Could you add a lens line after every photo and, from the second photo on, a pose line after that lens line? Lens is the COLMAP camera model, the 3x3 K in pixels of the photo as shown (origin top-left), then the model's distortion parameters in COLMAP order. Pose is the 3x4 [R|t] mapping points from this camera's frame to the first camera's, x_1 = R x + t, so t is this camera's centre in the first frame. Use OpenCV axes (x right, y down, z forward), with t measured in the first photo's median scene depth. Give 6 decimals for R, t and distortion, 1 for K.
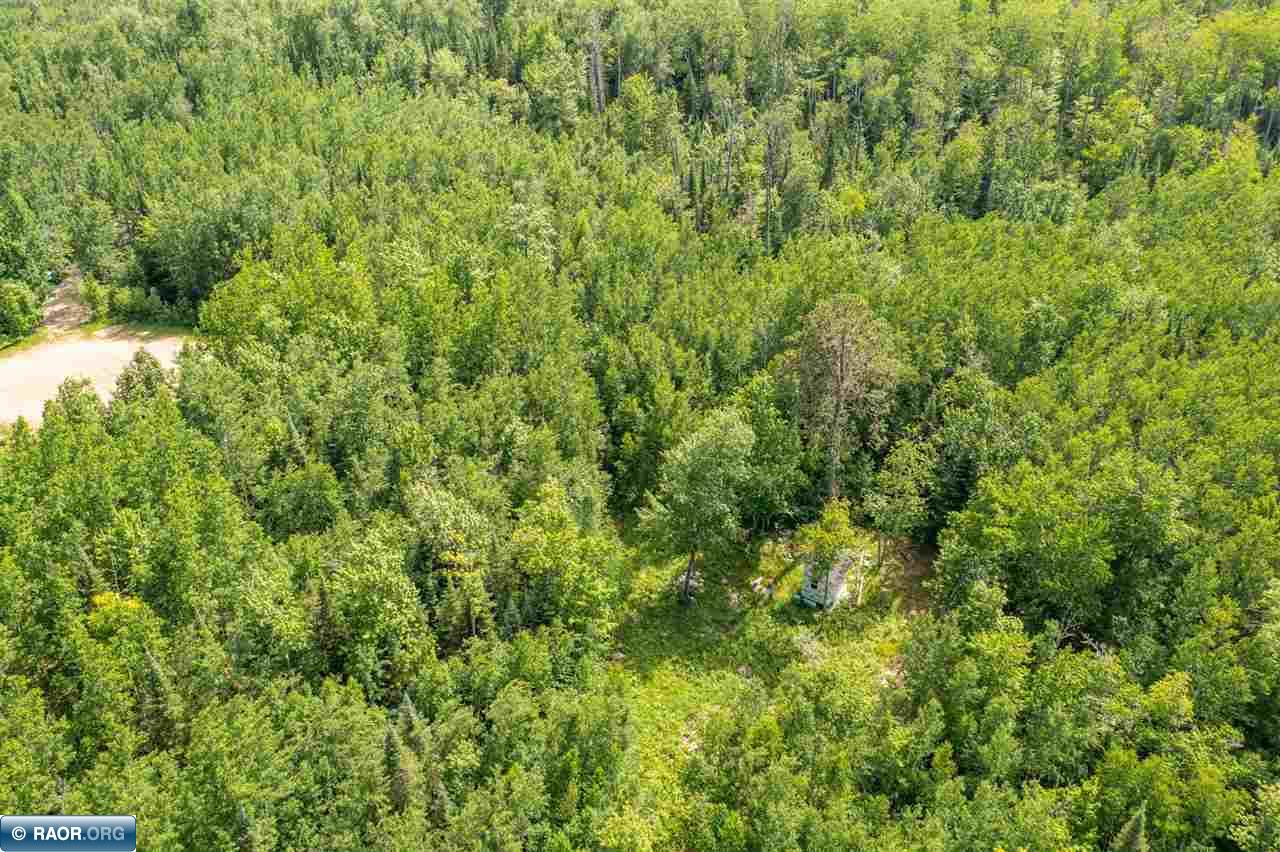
lens RADIAL K [[991.2, 0, 640.8], [0, 991.2, 426.1], [0, 0, 1]] dist [-0.016147, 0.000679]
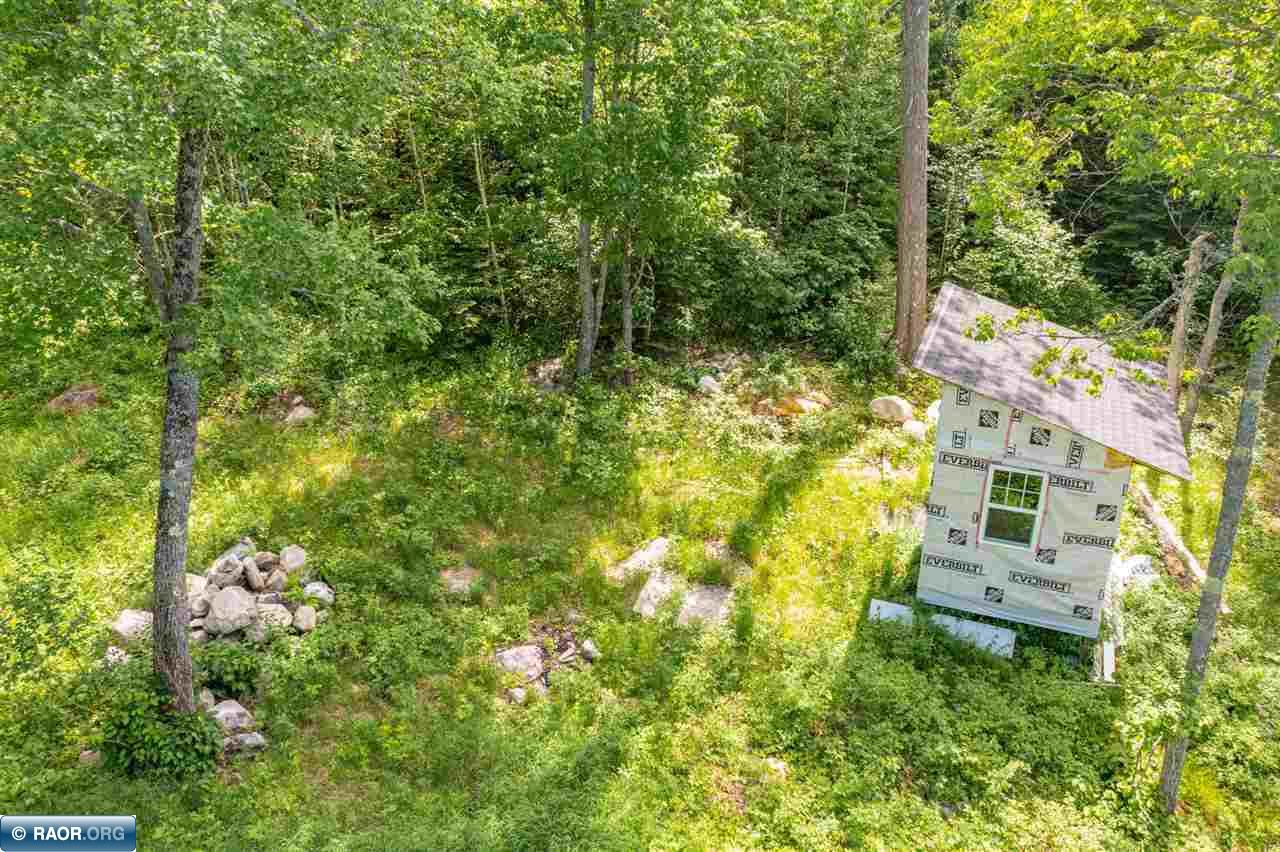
lens RADIAL K [[991.2, 0, 648.7], [0, 991.2, 428.5], [0, 0, 1]] dist [-0.016147, 0.000679]
pose [[0.969620, -0.086490, 0.228814, 0.080475], [0.105359, 0.991857, -0.071555, 0.147340], [-0.220762, 0.093489, 0.970837, 0.831762]]
